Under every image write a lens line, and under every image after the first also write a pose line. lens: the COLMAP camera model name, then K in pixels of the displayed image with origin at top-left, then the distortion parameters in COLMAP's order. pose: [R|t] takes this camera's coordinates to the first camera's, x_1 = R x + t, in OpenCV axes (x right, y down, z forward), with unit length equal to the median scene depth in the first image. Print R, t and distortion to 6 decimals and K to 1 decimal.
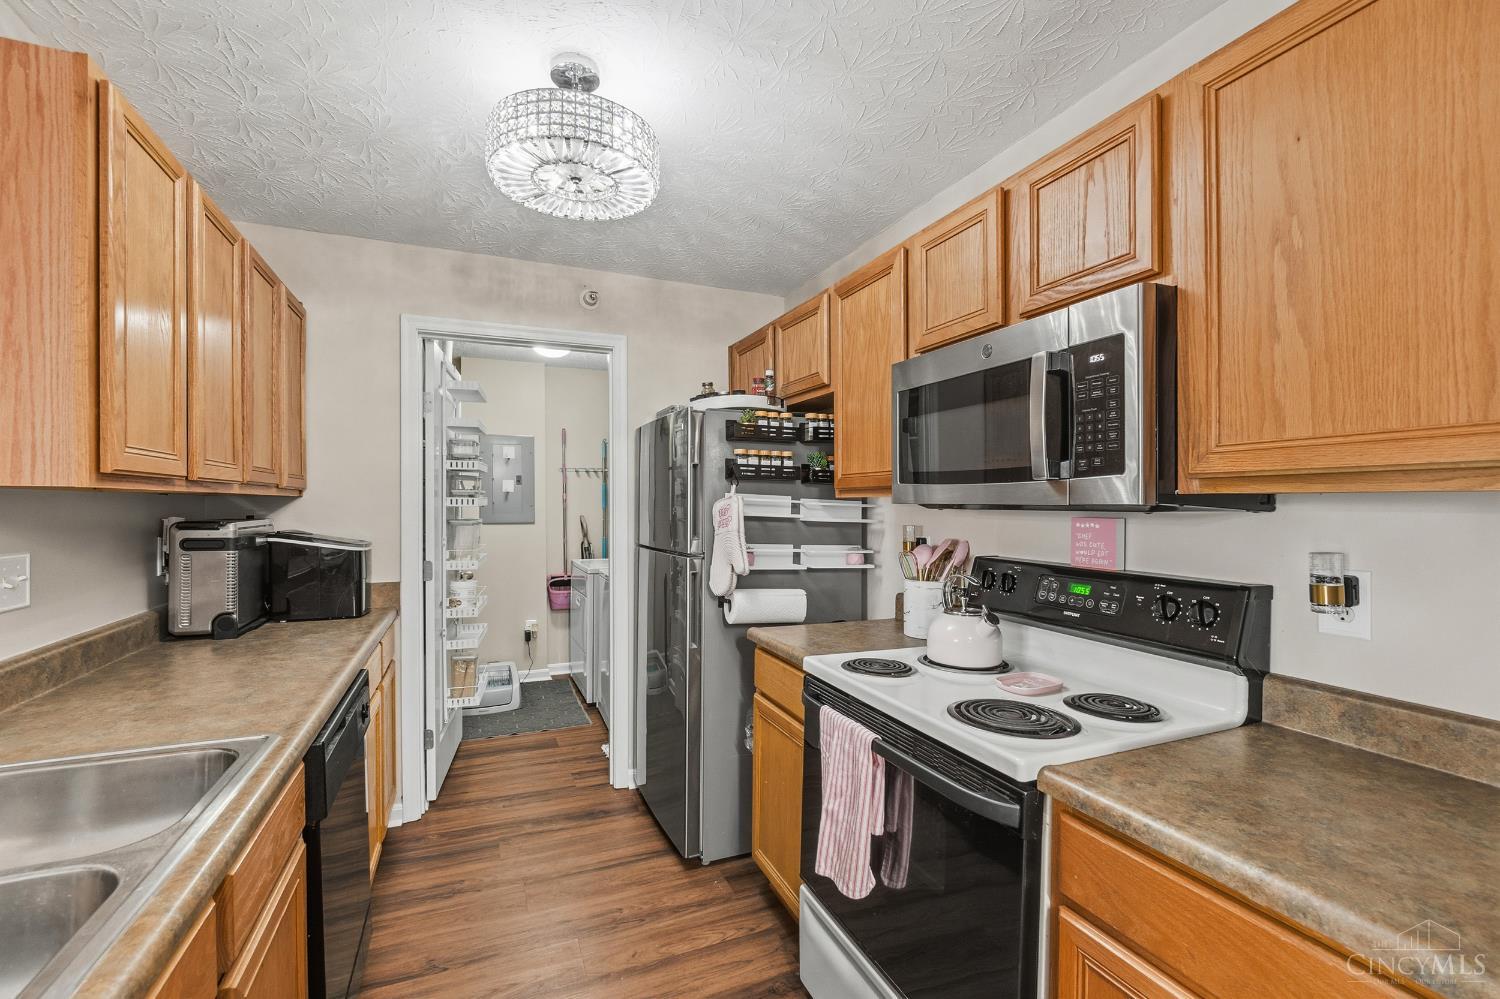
lens RADIAL K [[642.3, 0, 748.8], [0, 642.3, 503.7], [0, 0, 1]] dist [-0.004867, 0.000755]
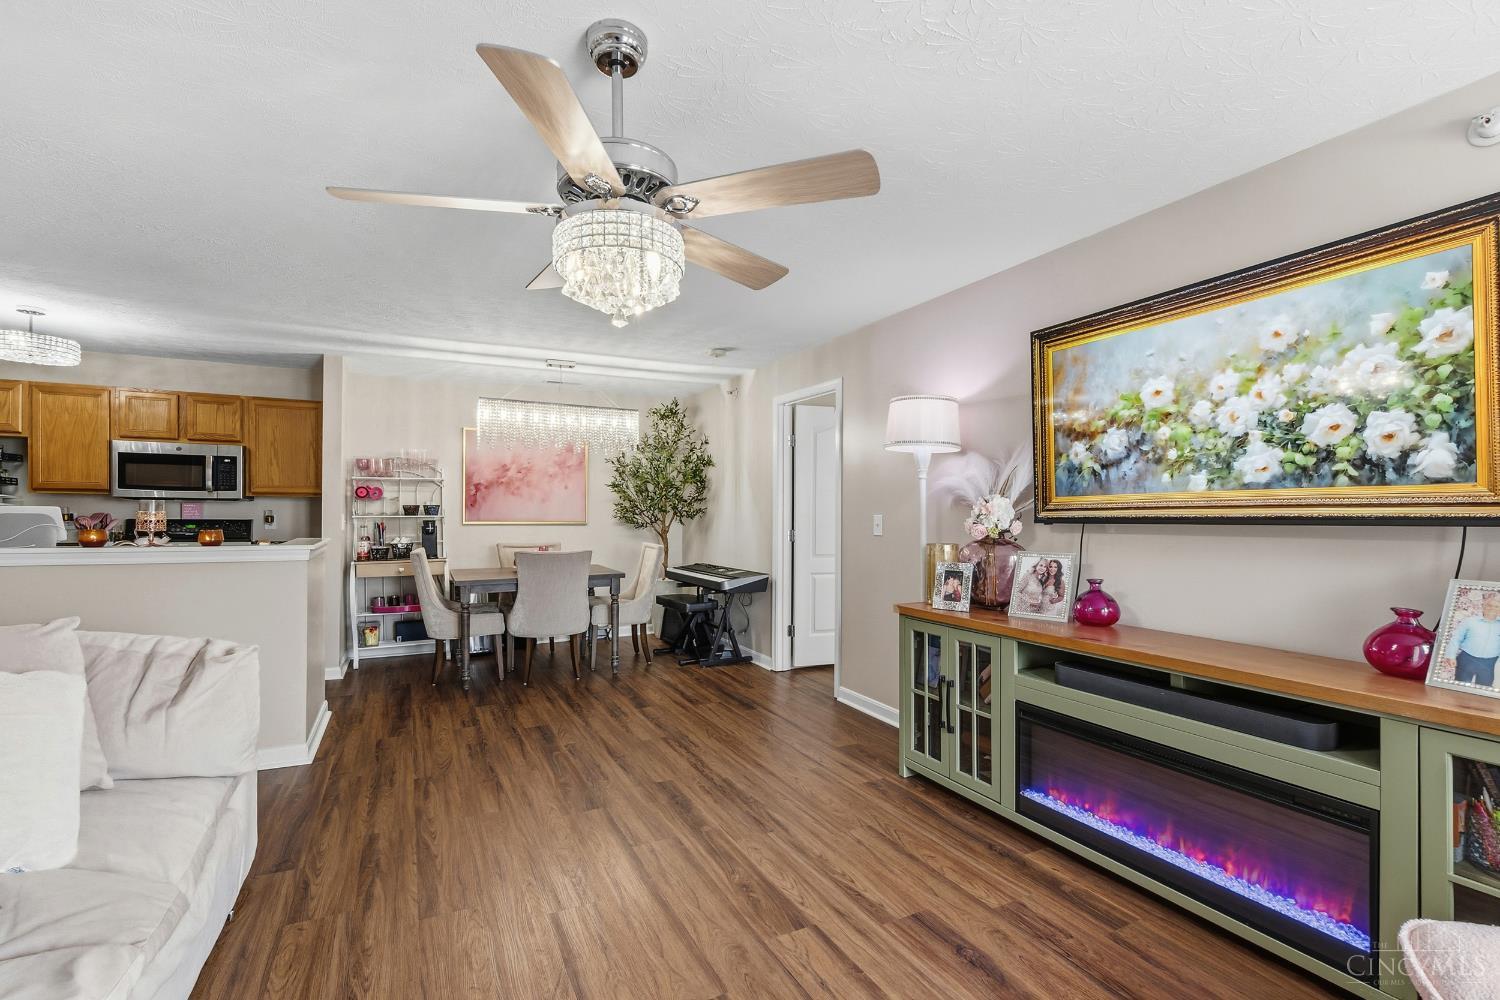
lens RADIAL K [[642.3, 0, 746.7], [0, 642.3, 512.6], [0, 0, 1]] dist [-0.004867, 0.000755]
pose [[-0.082127, 0.013596, 0.996529, -0.600806], [-0.001603, 0.999904, -0.013775, 0.023500], [-0.996621, -0.002729, -0.082097, -0.307189]]
